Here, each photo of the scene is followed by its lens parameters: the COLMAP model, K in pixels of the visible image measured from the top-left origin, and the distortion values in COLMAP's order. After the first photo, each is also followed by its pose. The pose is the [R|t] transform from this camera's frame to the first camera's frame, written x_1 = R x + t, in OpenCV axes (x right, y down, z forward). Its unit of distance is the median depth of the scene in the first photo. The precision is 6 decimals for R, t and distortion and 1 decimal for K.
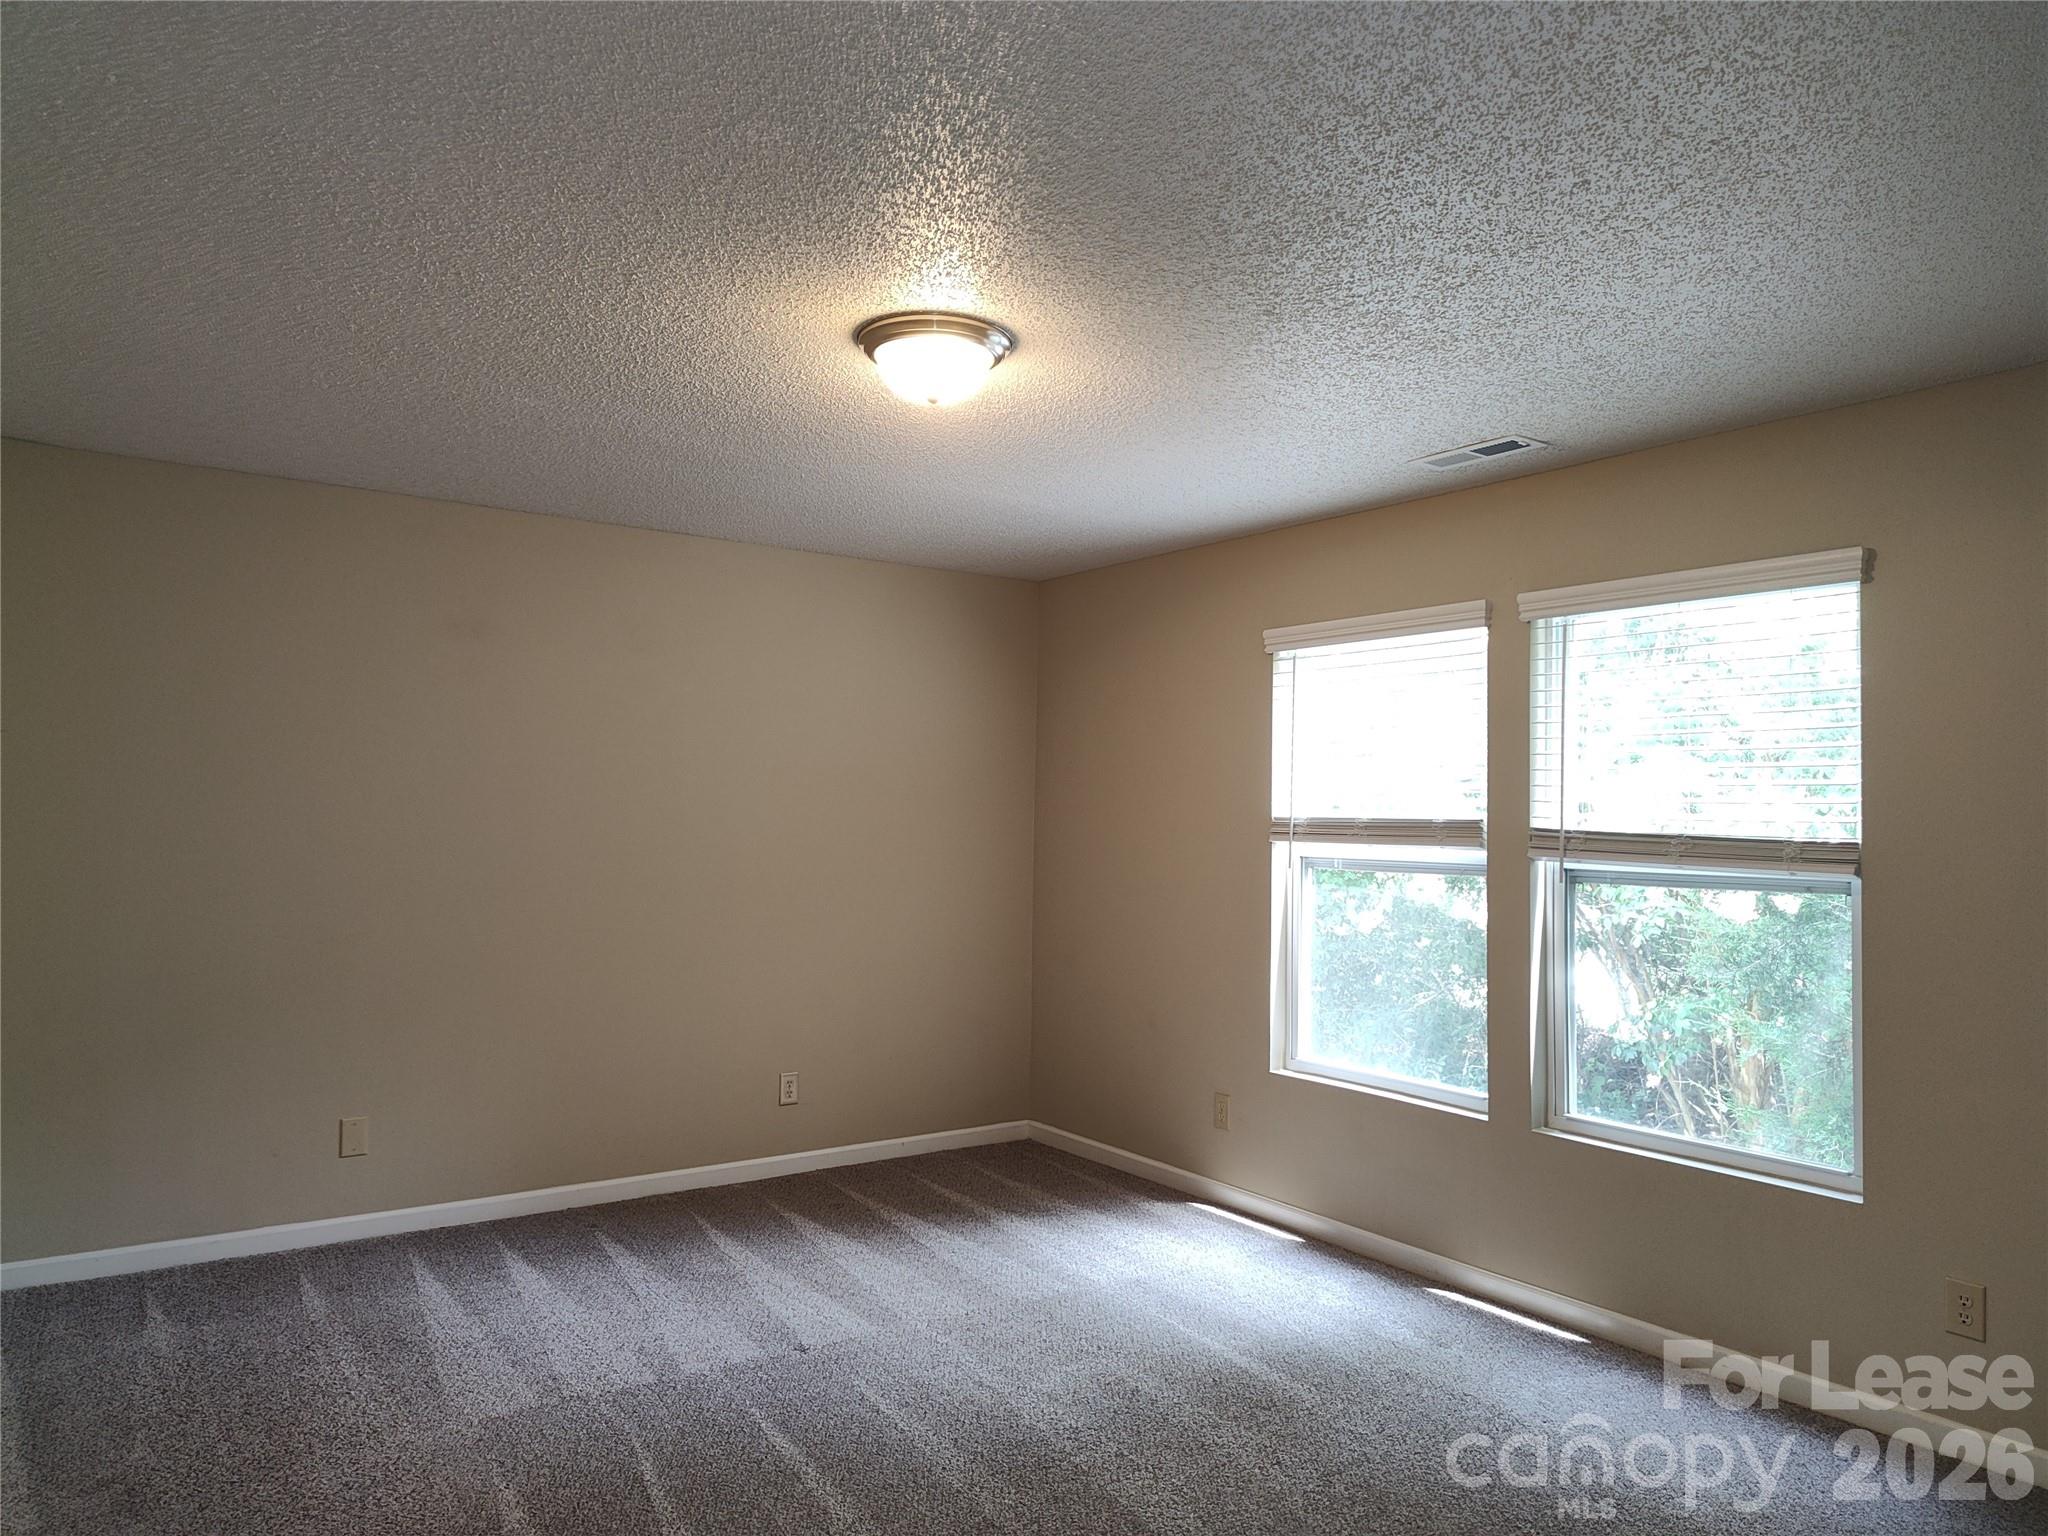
lens RADIAL K [[1375.7, 0, 1024.0], [0, 1375.7, 768.0], [0, 0, 1]] dist [0.064713, -0.000277]
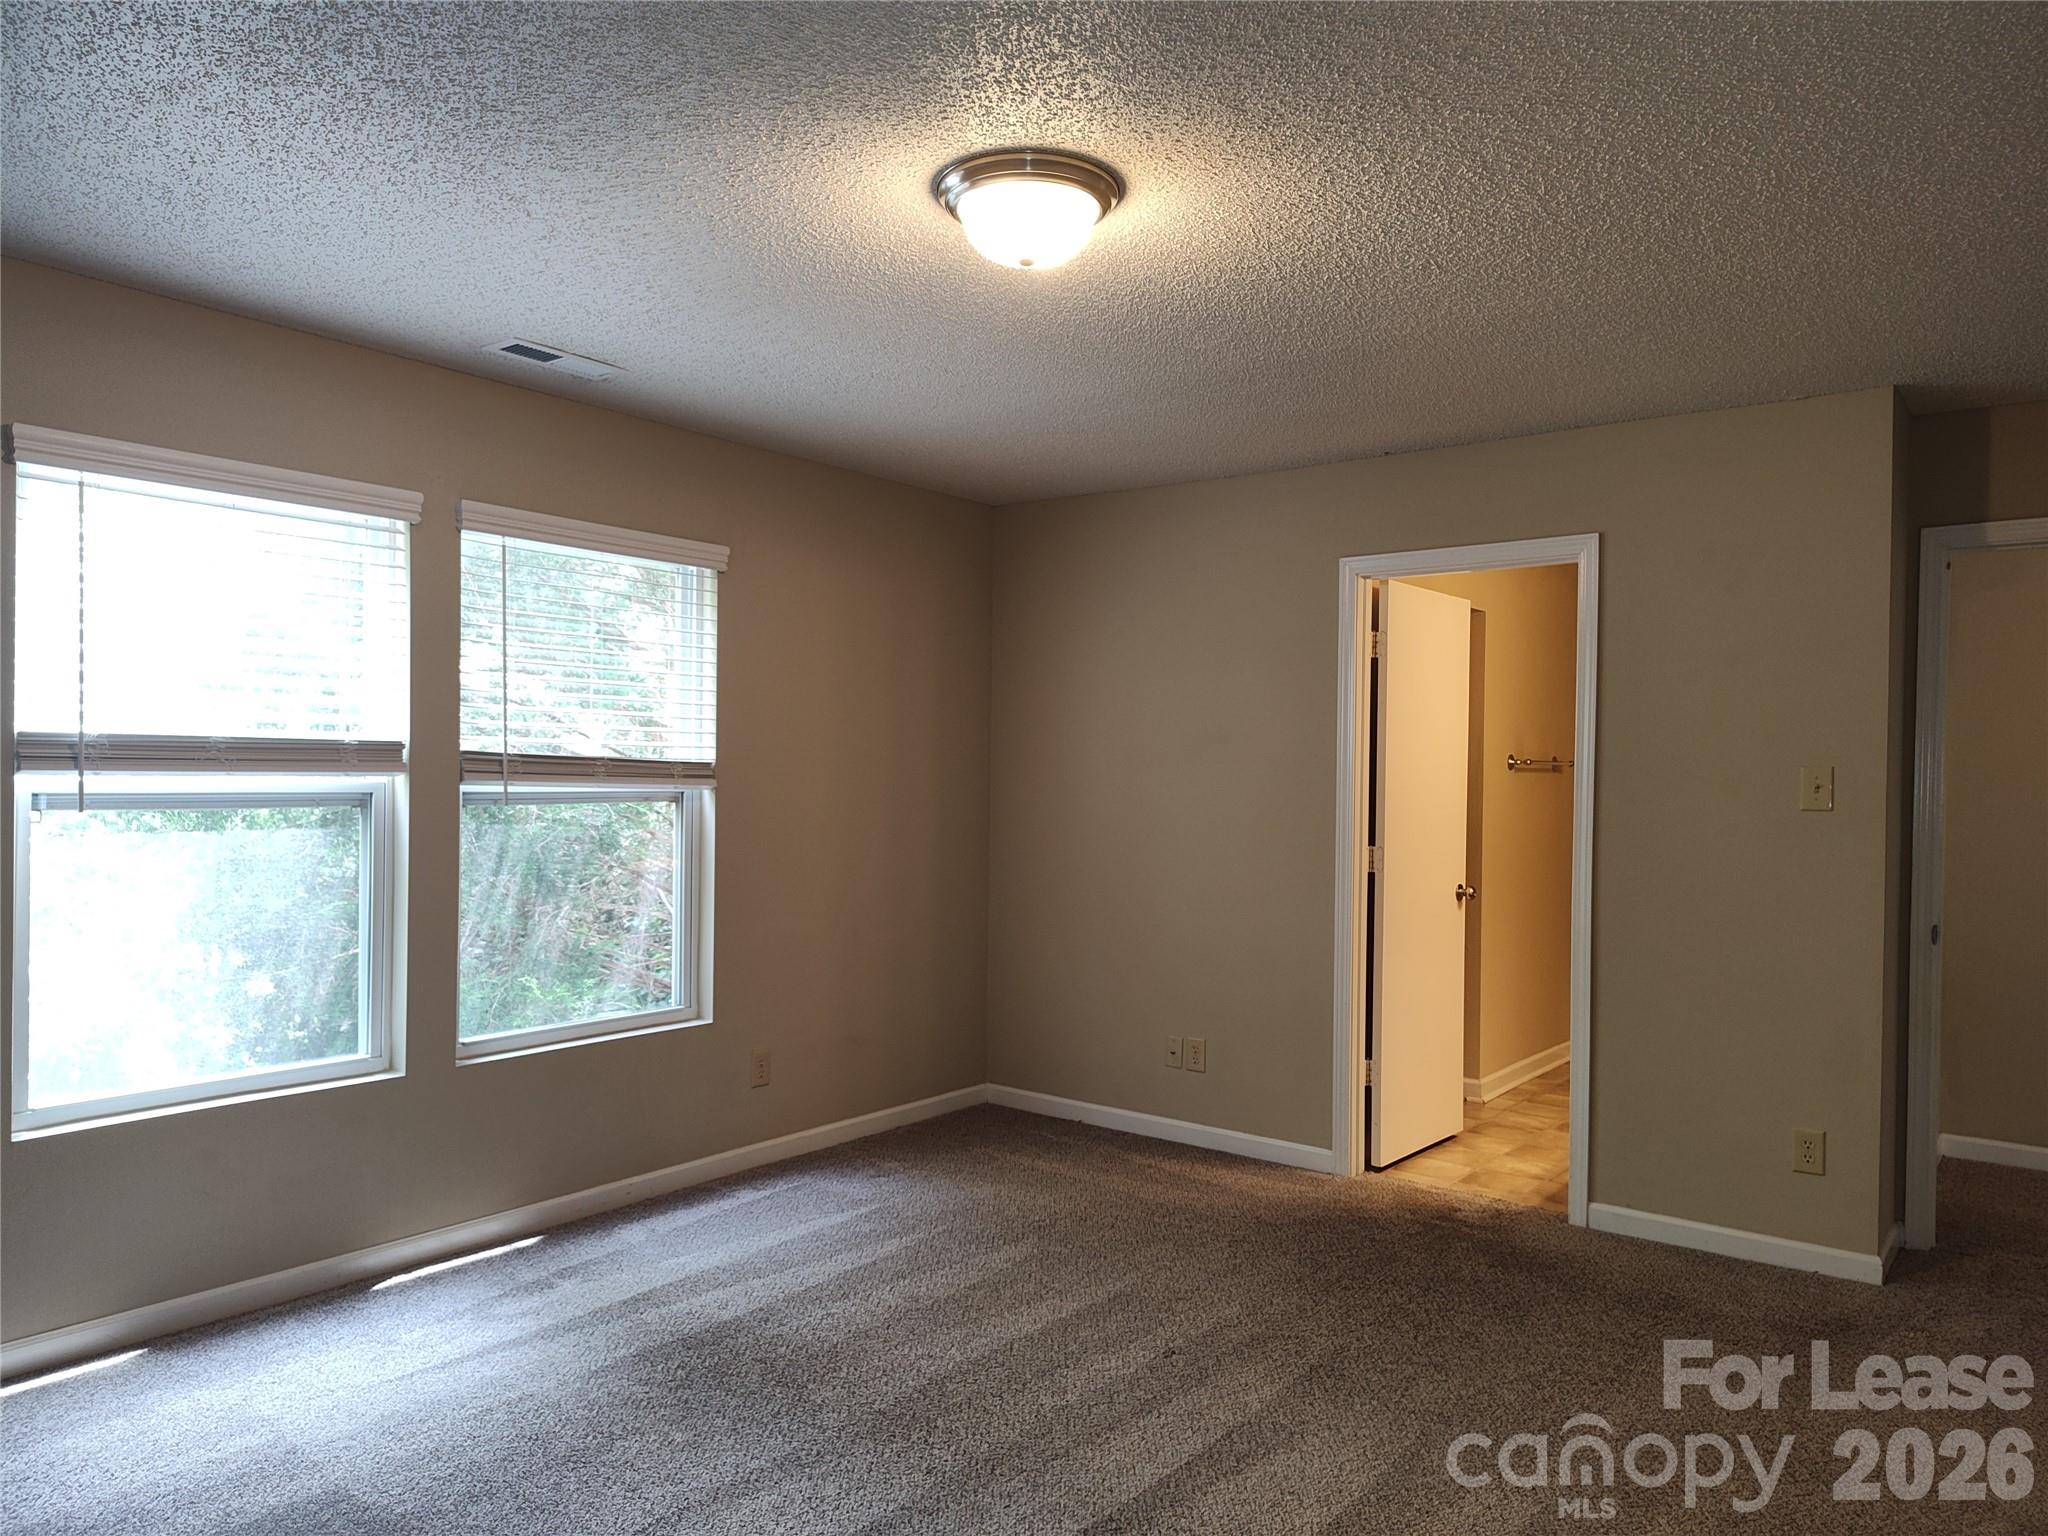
lens RADIAL K [[1387.0, 0, 1024.0], [0, 1387.0, 768.0], [0, 0, 1]] dist [-0.021866, -0.003159]
pose [[-0.282674, -0.028145, 0.958803, -0.641385], [-0.062684, 0.997975, 0.010814, 0.020527], [-0.957166, -0.057045, -0.283866, 0.900148]]
